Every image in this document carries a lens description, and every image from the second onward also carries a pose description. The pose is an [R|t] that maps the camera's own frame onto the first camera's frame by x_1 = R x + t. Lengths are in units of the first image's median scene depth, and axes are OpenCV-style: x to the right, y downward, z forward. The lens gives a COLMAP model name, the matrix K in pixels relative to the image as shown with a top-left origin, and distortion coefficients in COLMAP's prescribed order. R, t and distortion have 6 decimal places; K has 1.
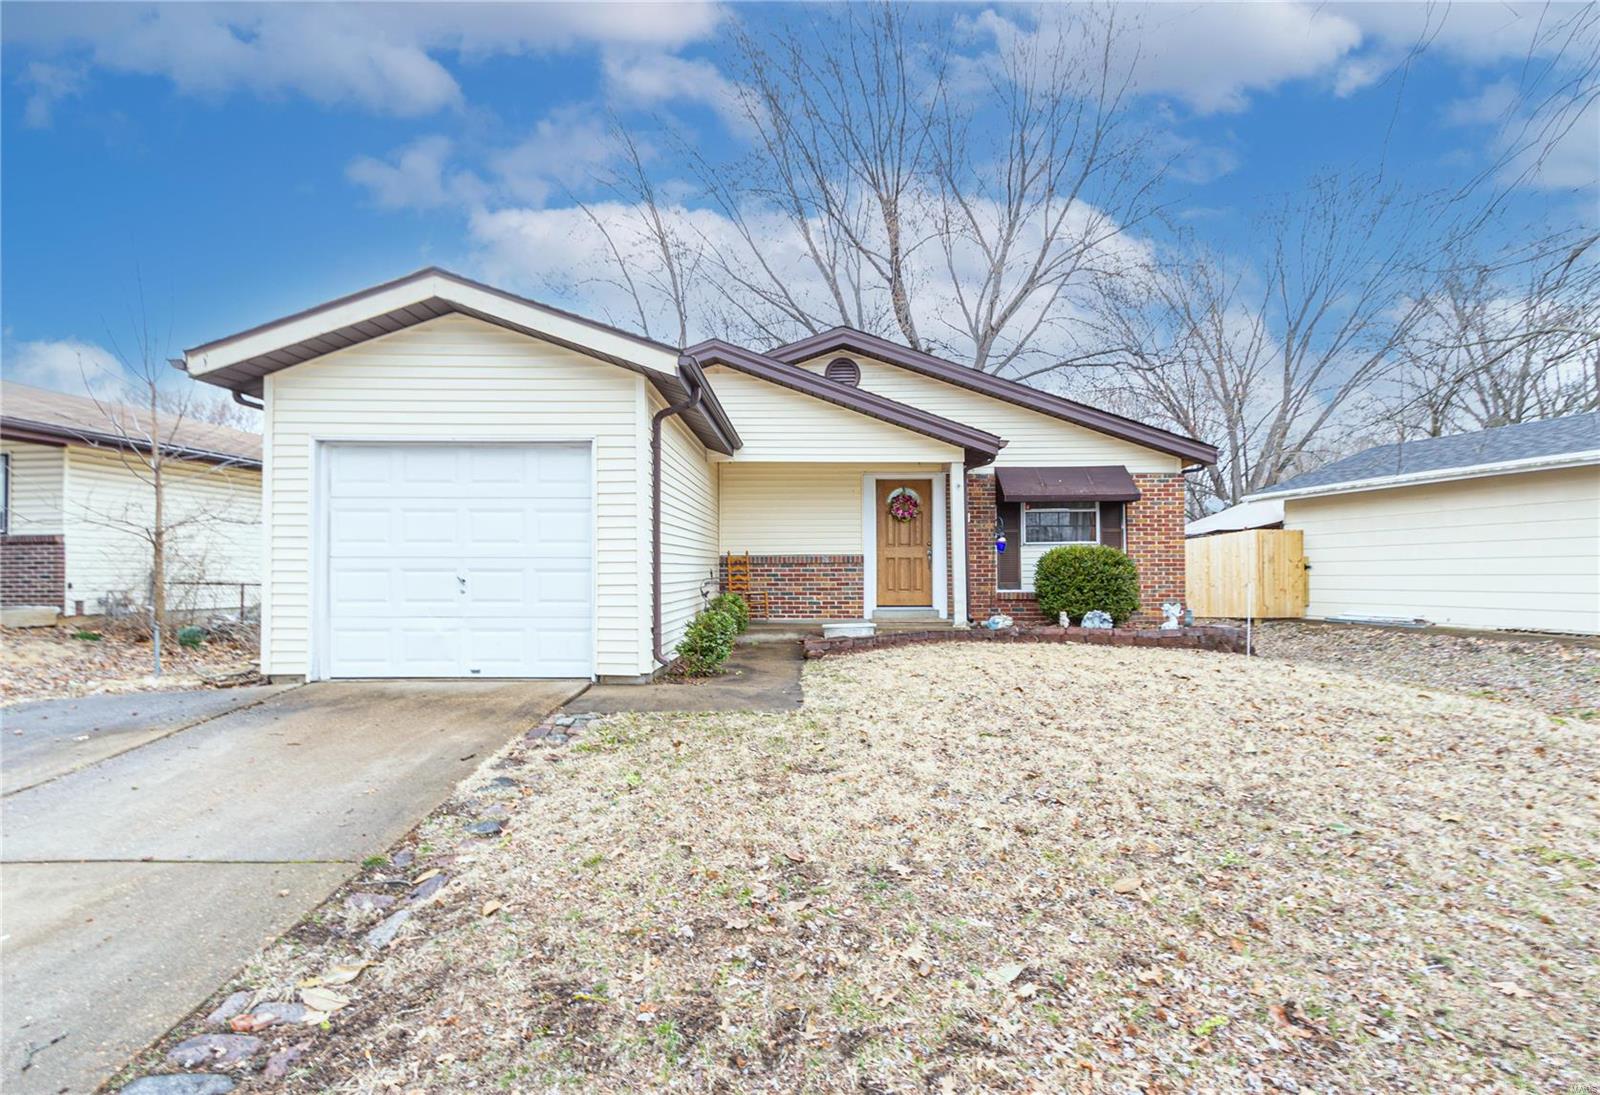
lens RADIAL K [[746.0, 0, 800.0], [0, 746.0, 547.5], [0, 0, 1]] dist [0.000111, 0.000056]
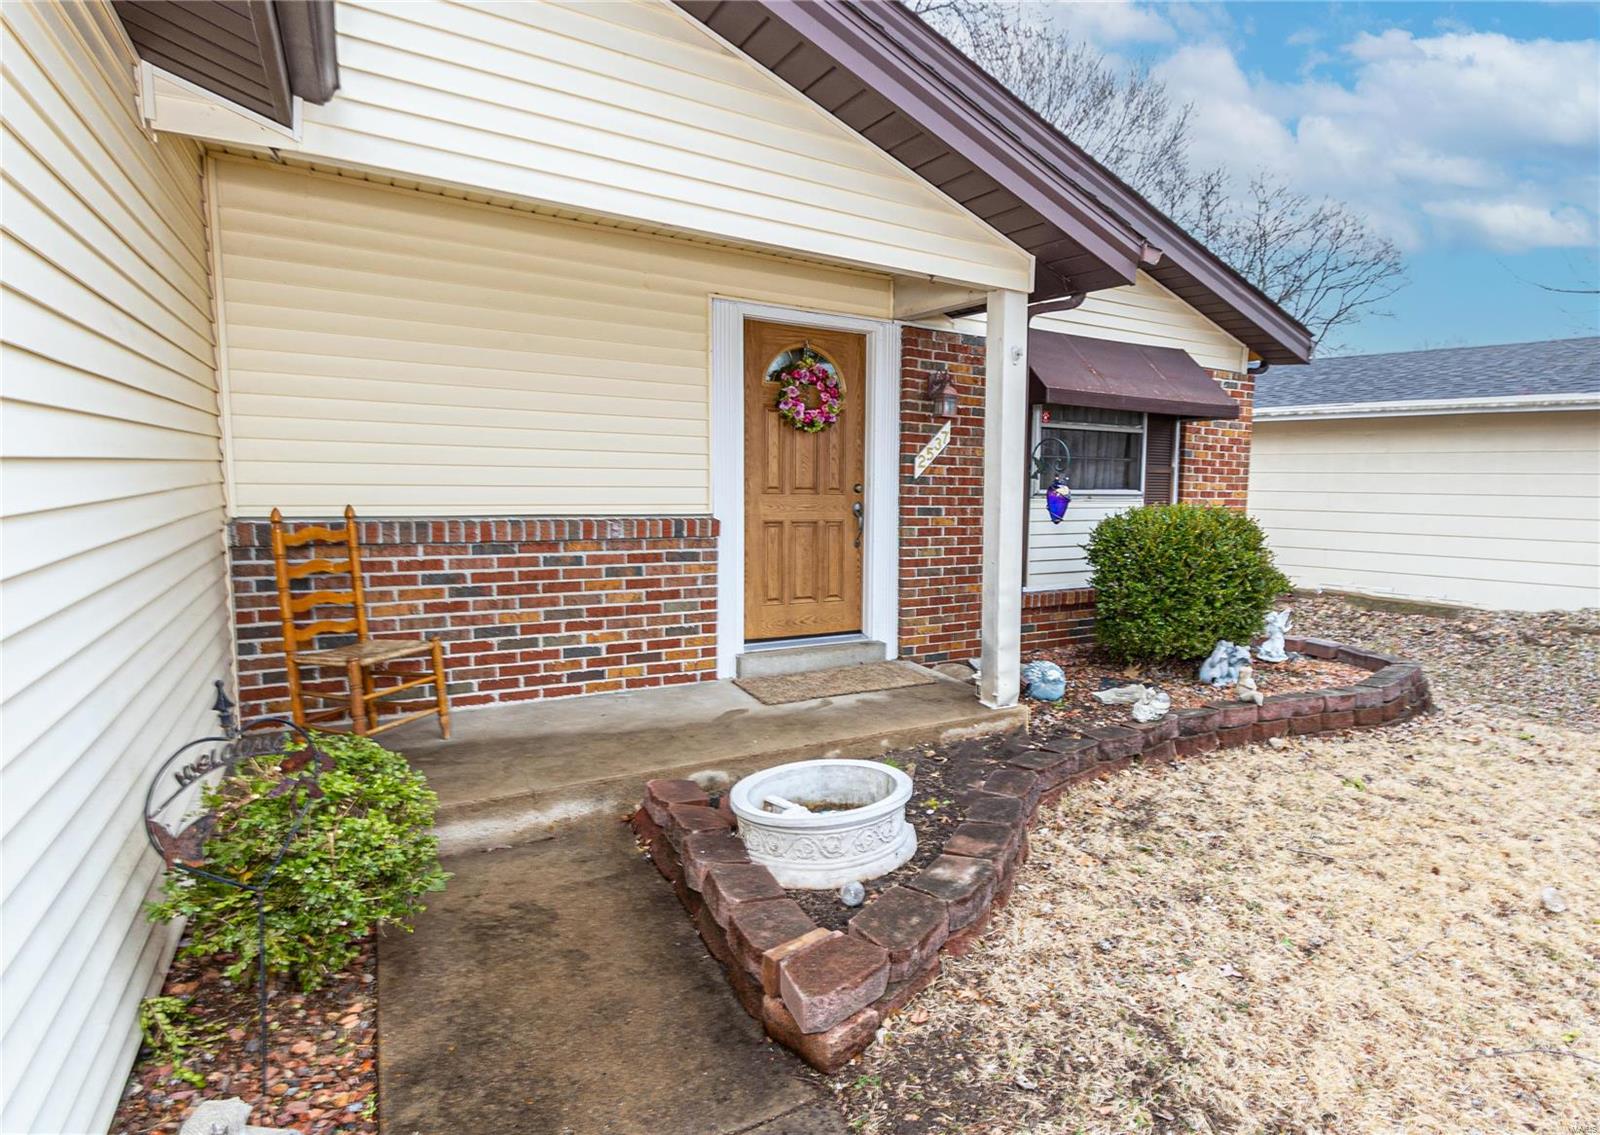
lens RADIAL K [[725.3, 0, 803.6], [0, 725.3, 540.9], [0, 0, 1]] dist [0.002388, 0.000060]
pose [[0.825807, -0.036377, 0.562779, -0.086789], [-0.043165, 0.990913, 0.127390, -0.026473], [-0.562299, -0.129492, 0.816733, 0.675149]]
